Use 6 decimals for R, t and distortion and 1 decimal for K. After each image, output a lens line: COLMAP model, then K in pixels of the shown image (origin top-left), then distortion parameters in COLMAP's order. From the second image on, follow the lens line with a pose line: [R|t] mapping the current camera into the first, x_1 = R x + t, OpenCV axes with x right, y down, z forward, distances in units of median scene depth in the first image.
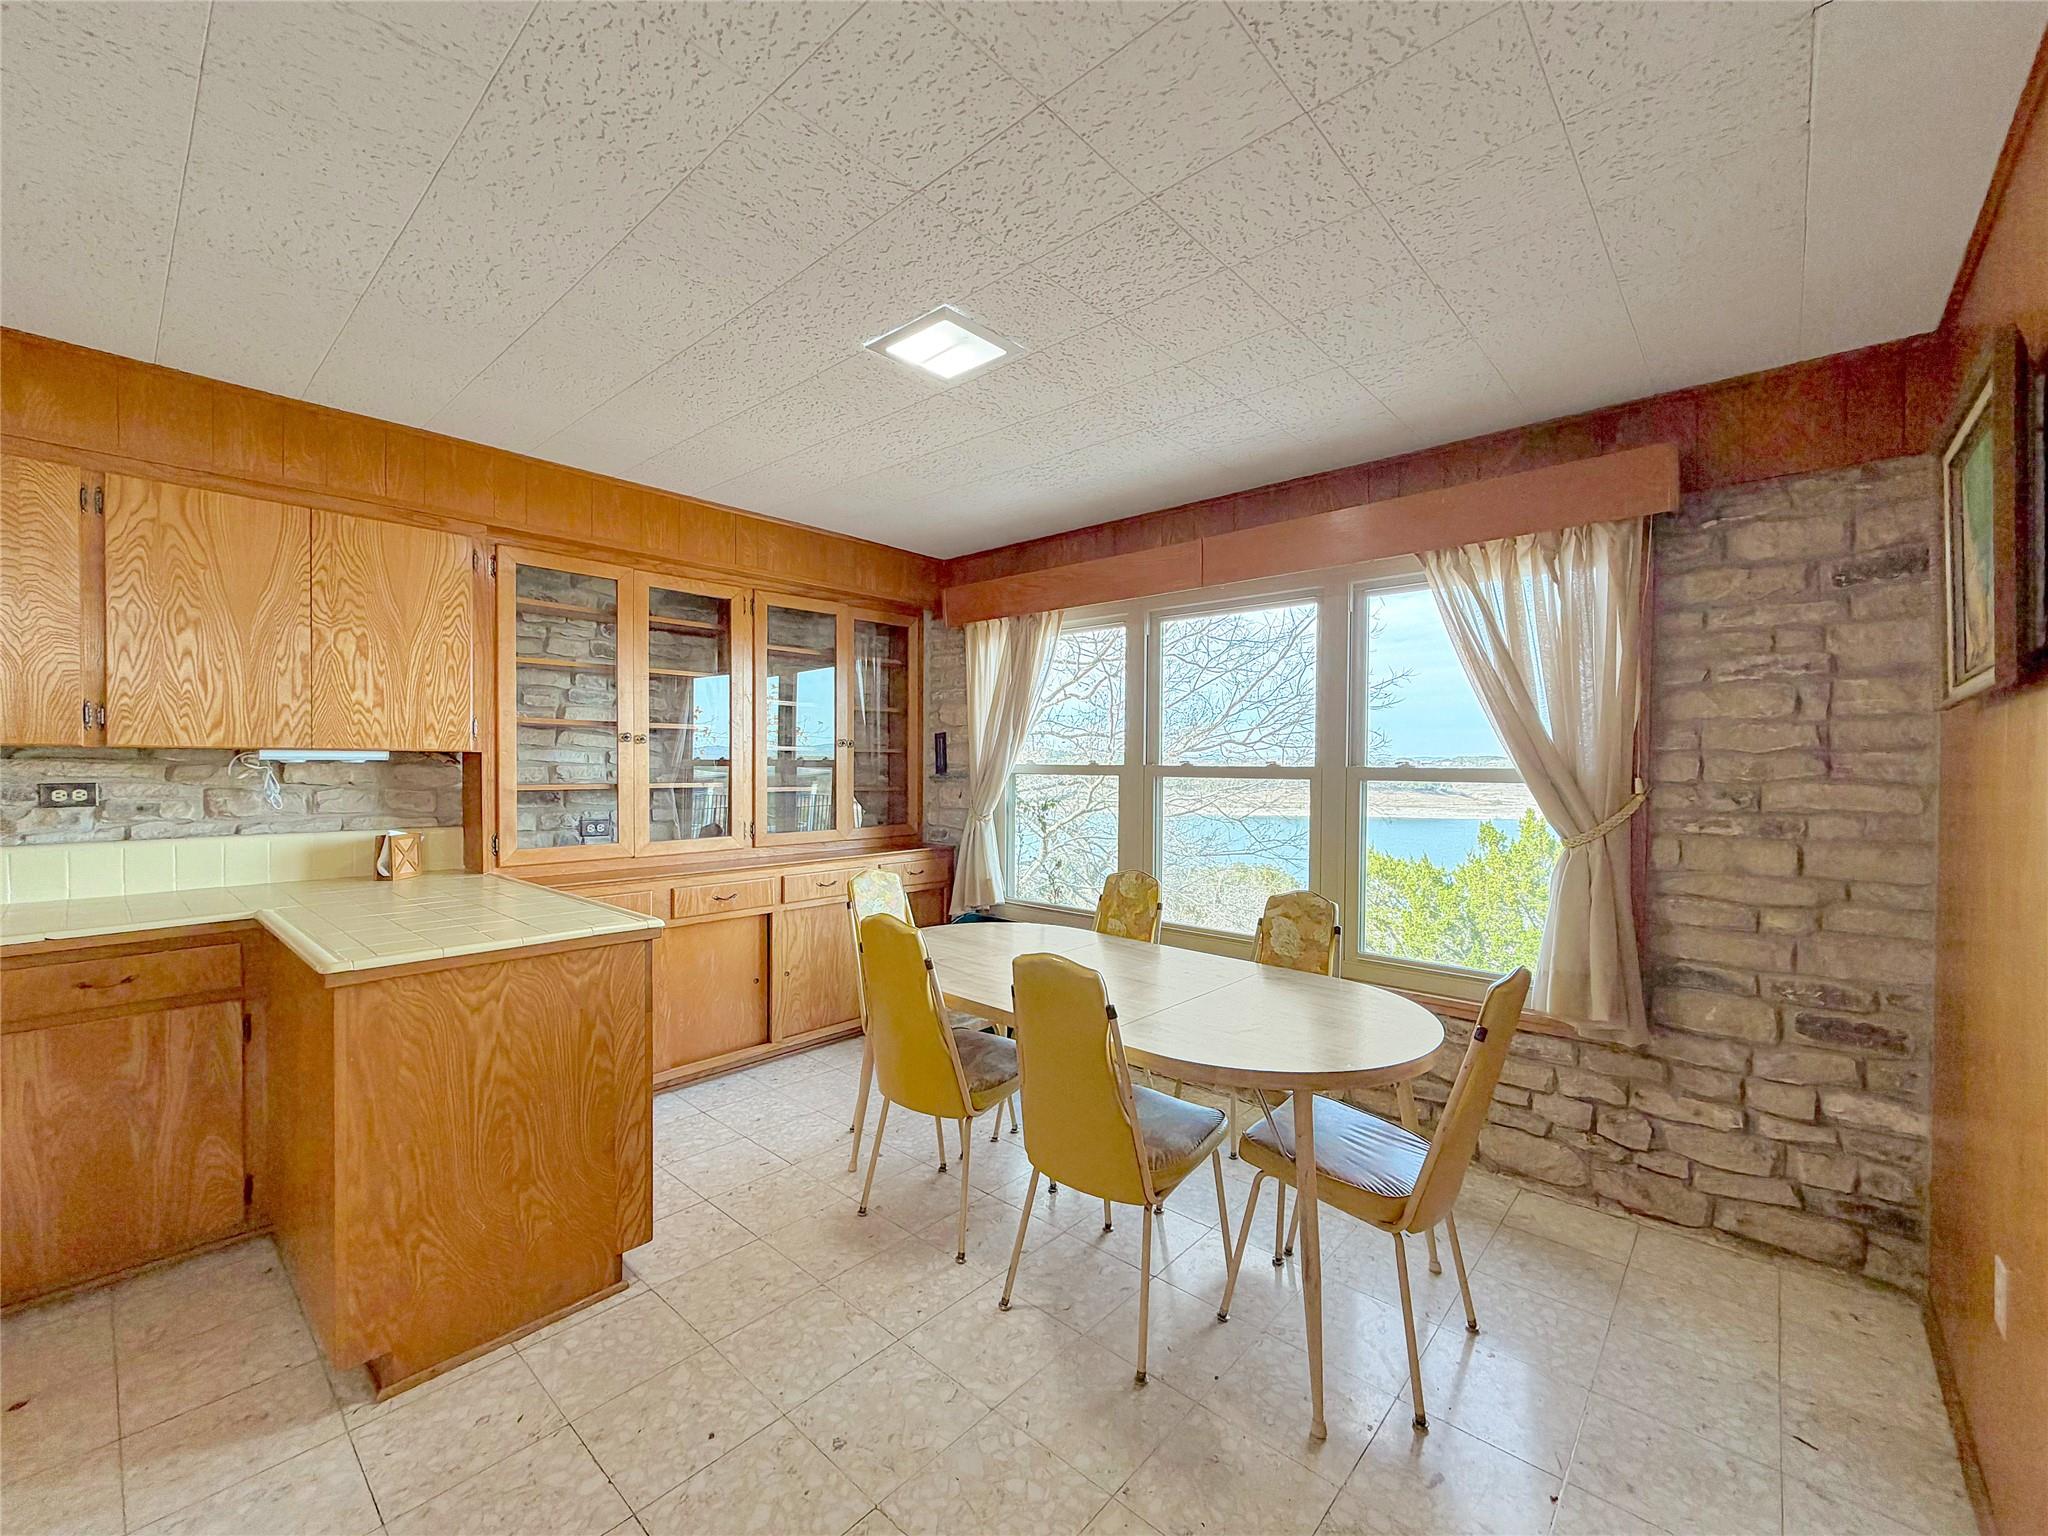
lens RADIAL K [[846.0, 0, 1018.7], [0, 846.0, 745.4], [0, 0, 1]] dist [-0.000495, -0.000497]
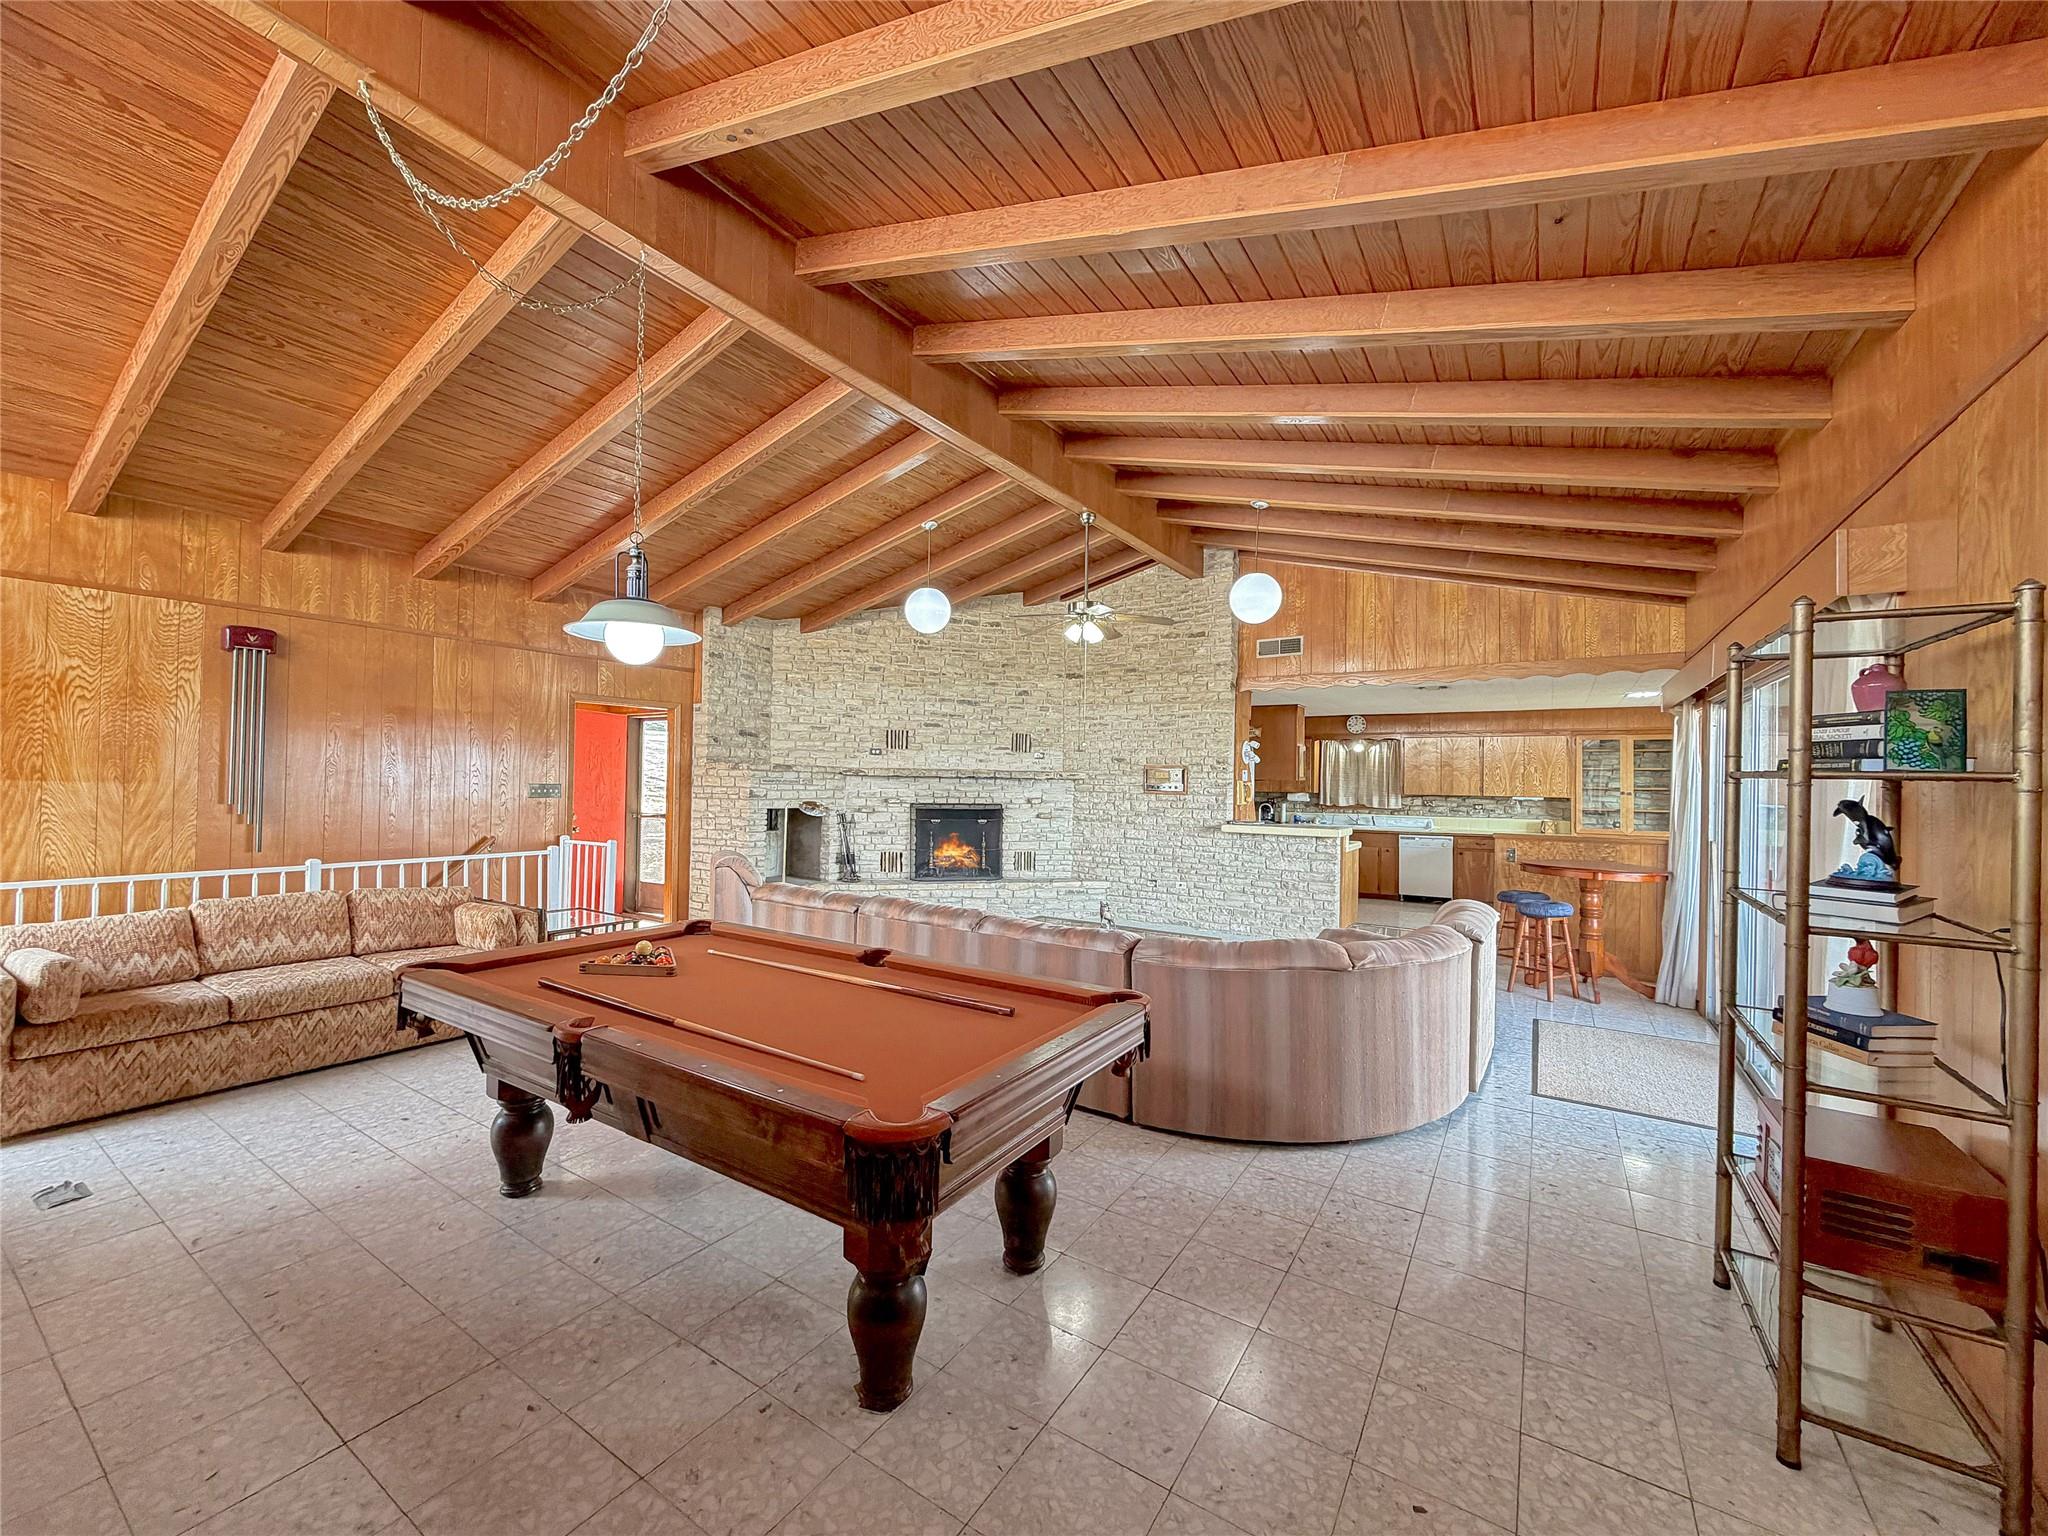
lens RADIAL K [[801.6, 0, 1020.1], [0, 801.6, 766.9], [0, 0, 1]] dist [0.000671, -0.000207]
pose [[0.156391, -0.024240, -0.987398, 2.610065], [0.003890, 0.999706, -0.023926, -0.057531], [0.987688, -0.000099, 0.156439, -1.996439]]
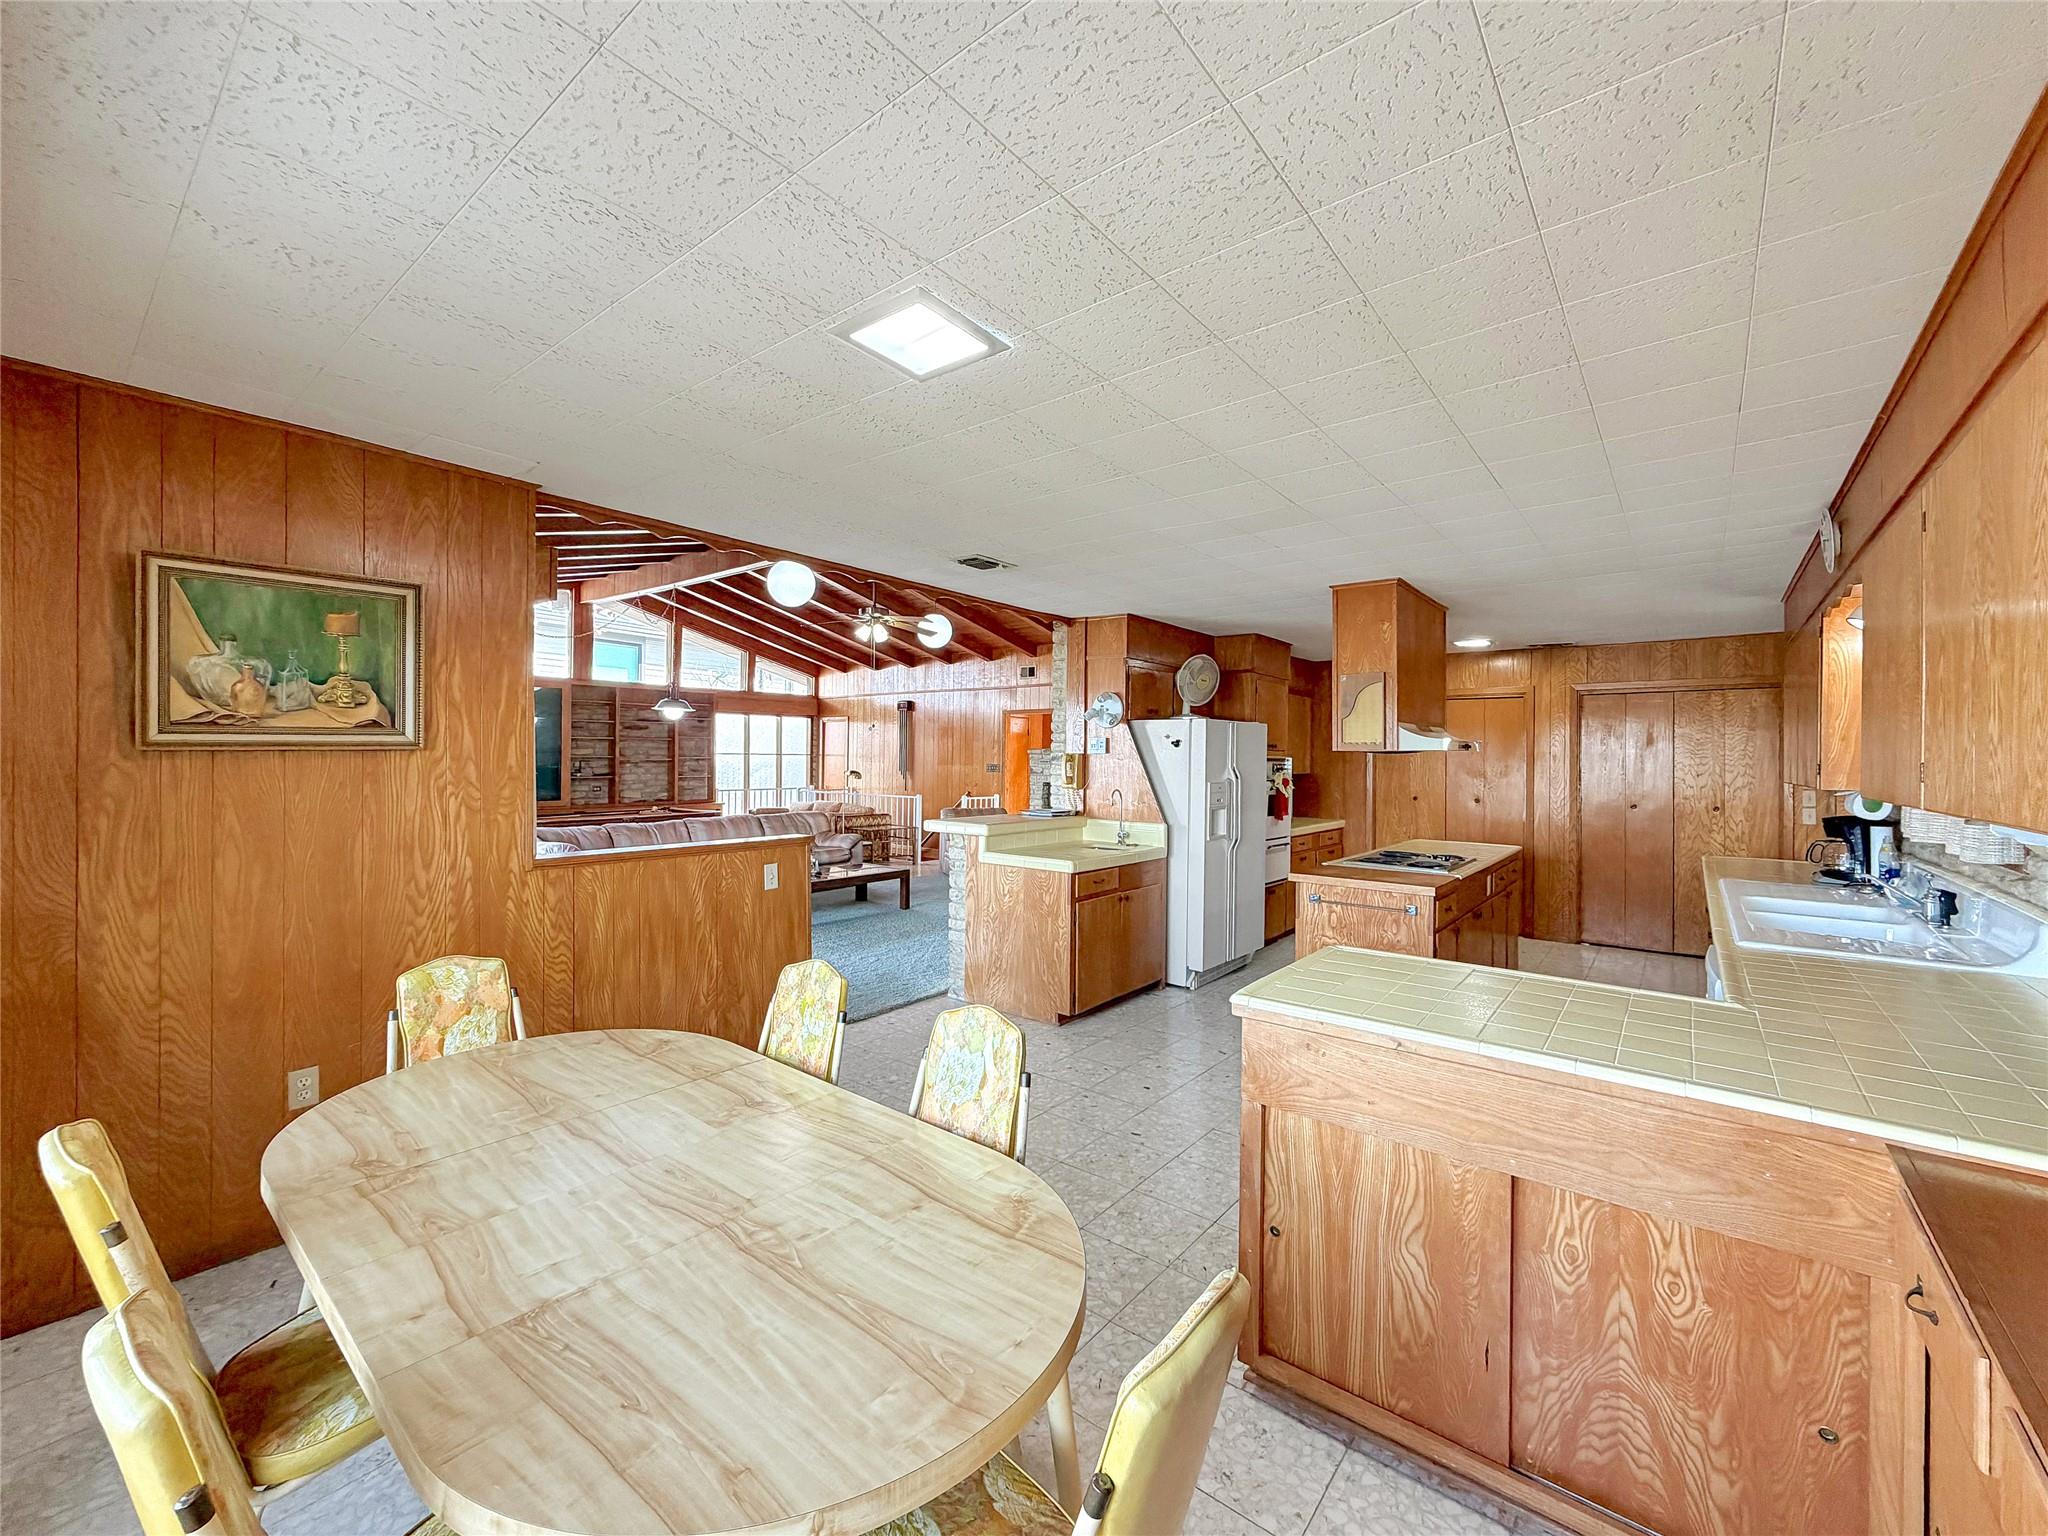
lens RADIAL K [[828.2, 0, 1031.4], [0, 828.2, 744.9], [0, 0, 1]] dist [-0.001358, -0.000013]
pose [[-0.998049, -0.018085, -0.059759, -0.131189], [-0.016055, 0.999283, -0.034279, -0.019958], [0.060336, -0.033253, -0.997624, 1.616799]]
